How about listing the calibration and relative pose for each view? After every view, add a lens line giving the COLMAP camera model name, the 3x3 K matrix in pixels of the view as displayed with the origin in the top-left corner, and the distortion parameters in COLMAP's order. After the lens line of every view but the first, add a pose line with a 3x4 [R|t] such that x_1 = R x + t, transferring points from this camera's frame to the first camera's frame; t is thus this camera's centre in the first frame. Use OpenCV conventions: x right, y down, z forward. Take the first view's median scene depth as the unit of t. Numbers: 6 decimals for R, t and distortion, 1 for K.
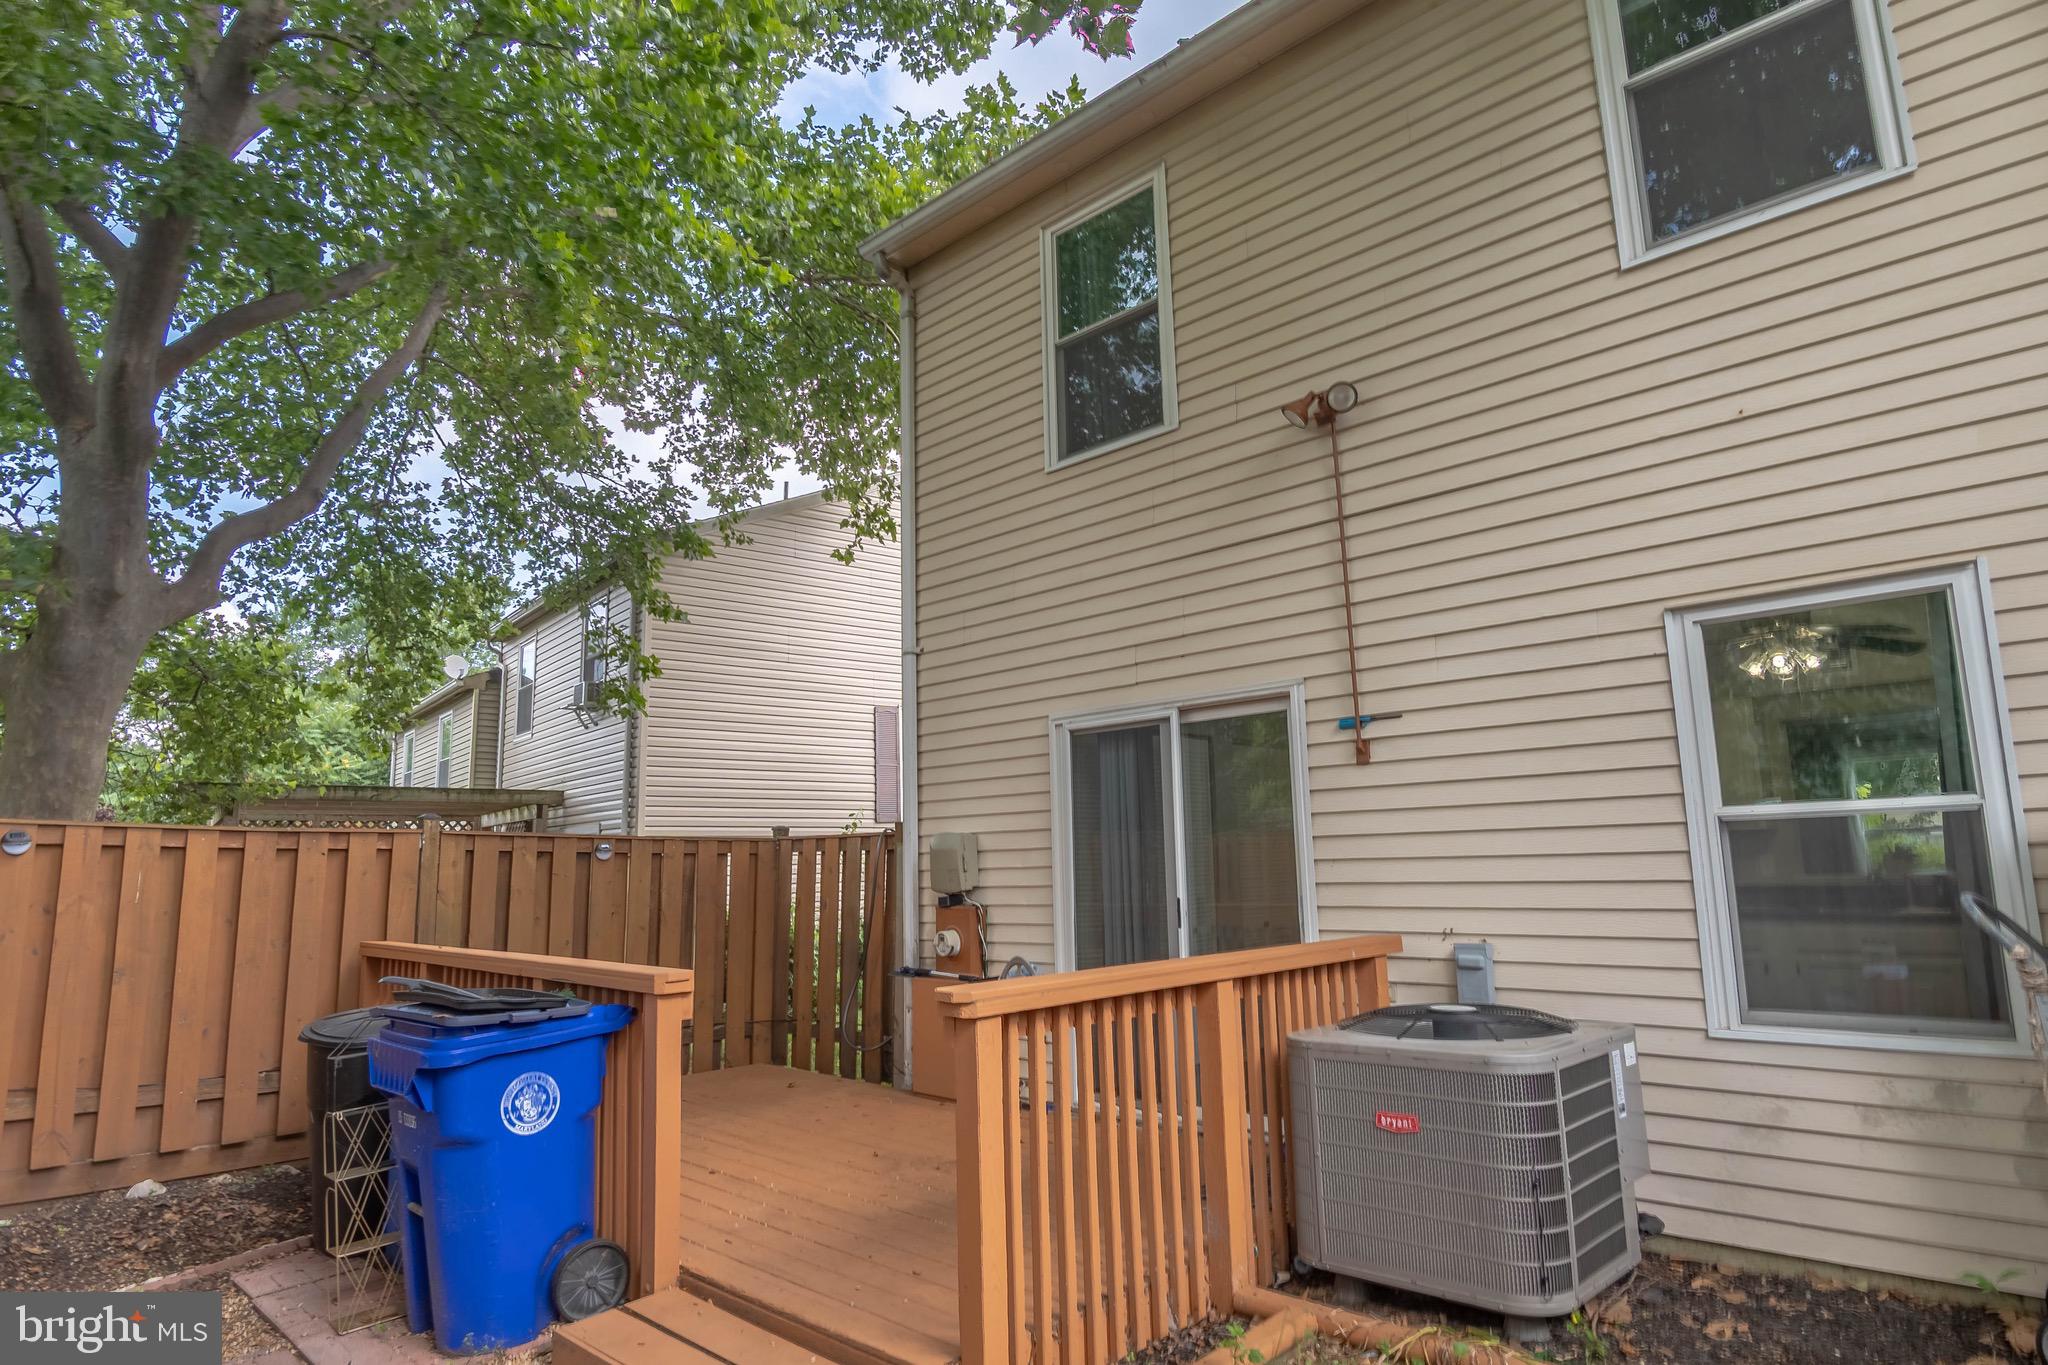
lens RADIAL K [[1149.7, 0, 1026.2], [0, 1149.7, 675.9], [0, 0, 1]] dist [-0.019395, -0.002740]
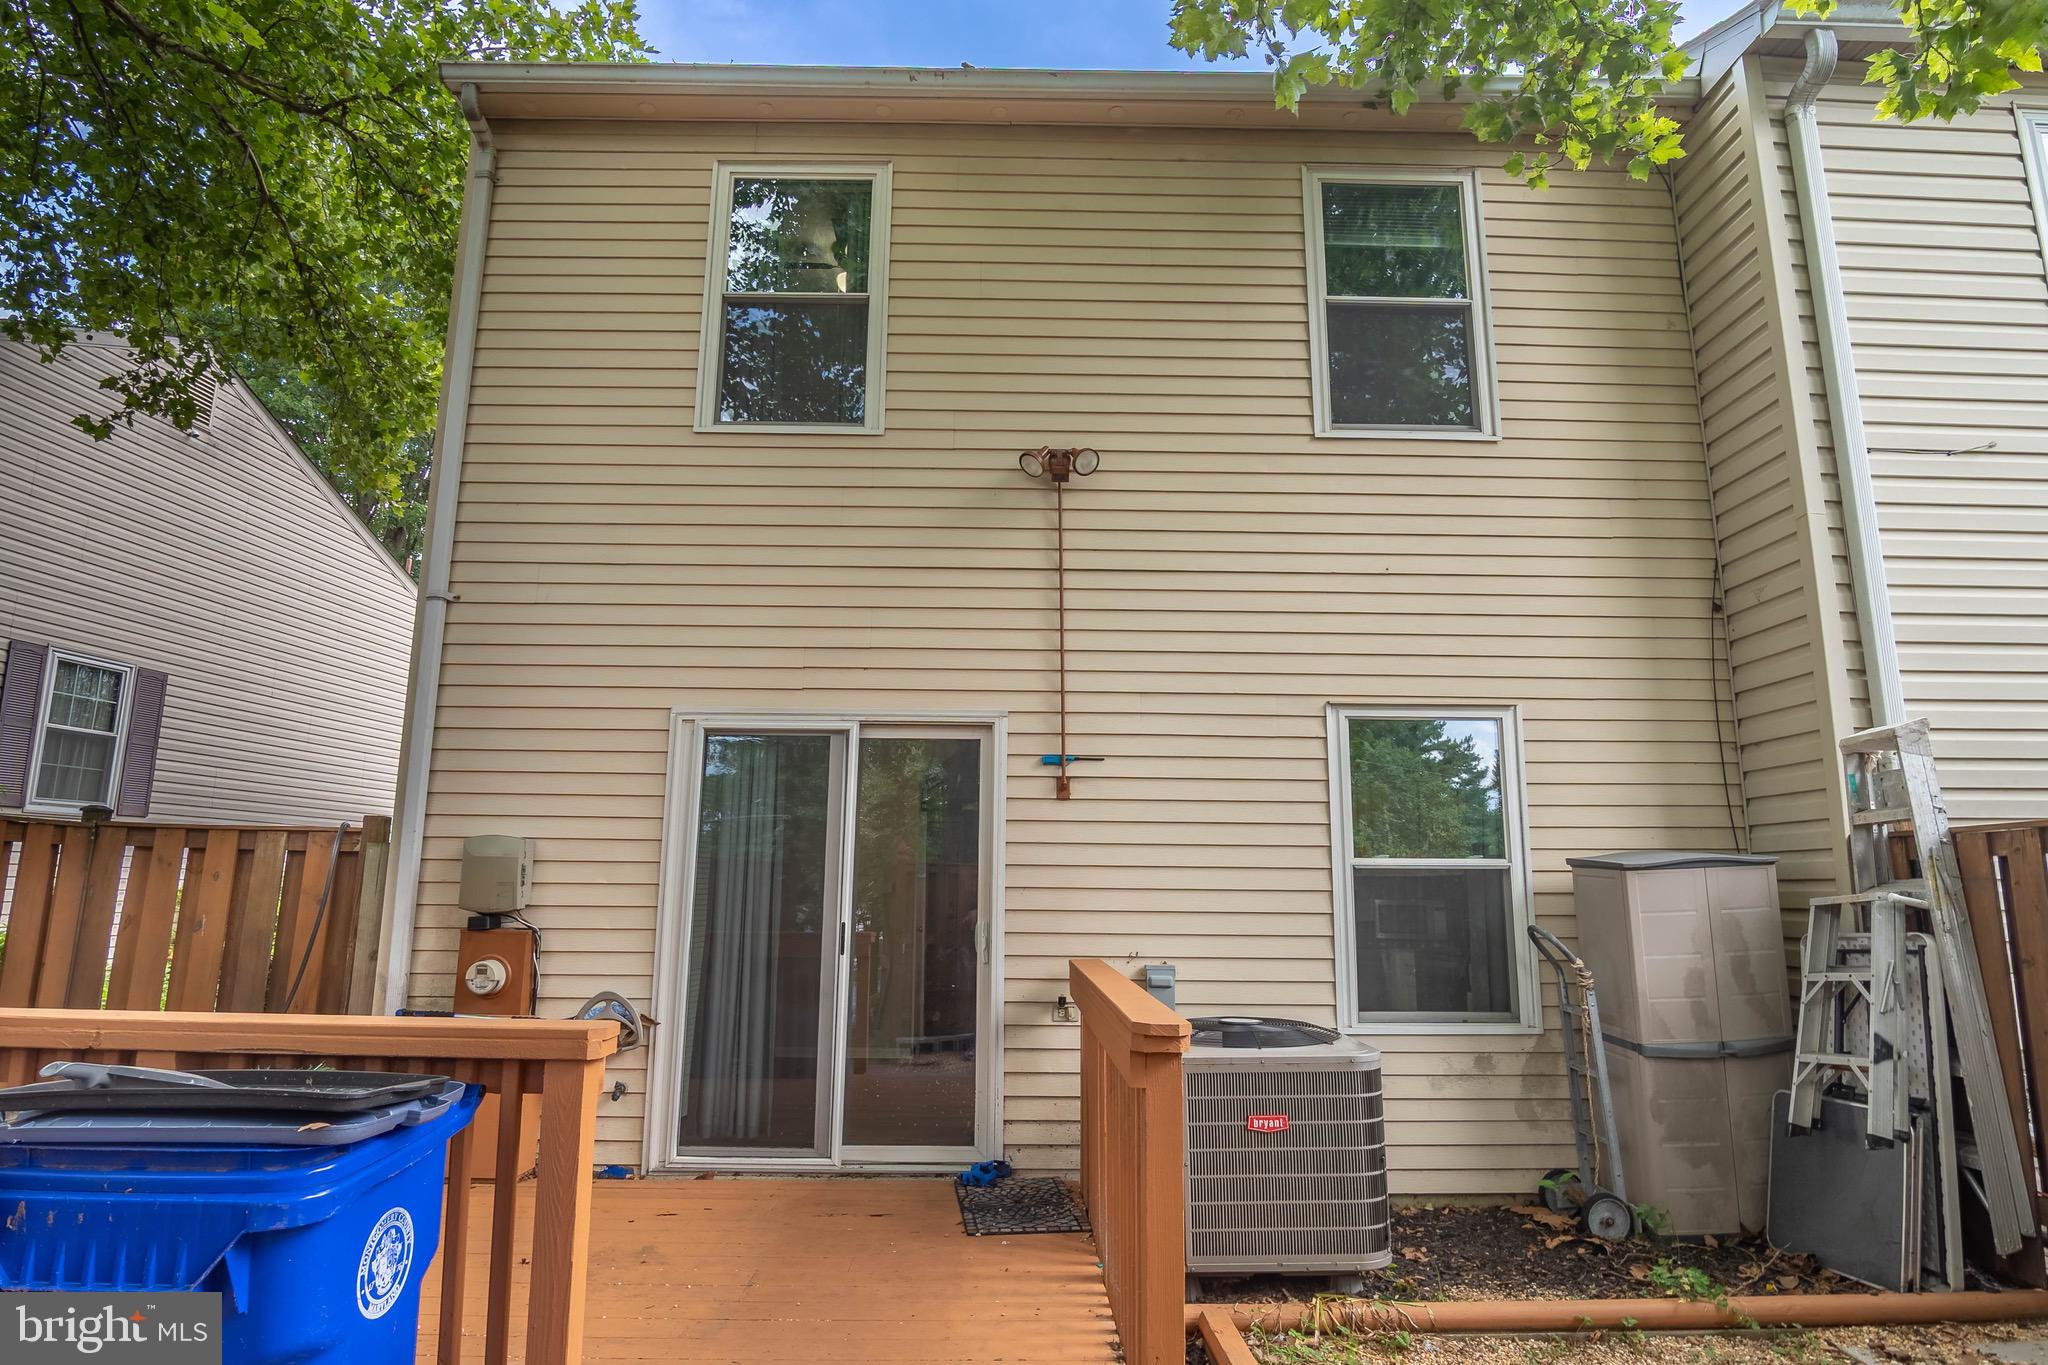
lens RADIAL K [[1112.5, 0, 1024.3], [0, 1112.5, 684.3], [0, 0, 1]] dist [-0.027090, 0.006031]
pose [[0.705983, 0.157707, 0.690447, -0.463882], [-0.141548, 0.986642, -0.080629, 0.058795], [-0.693940, -0.040808, 0.718876, 0.277034]]
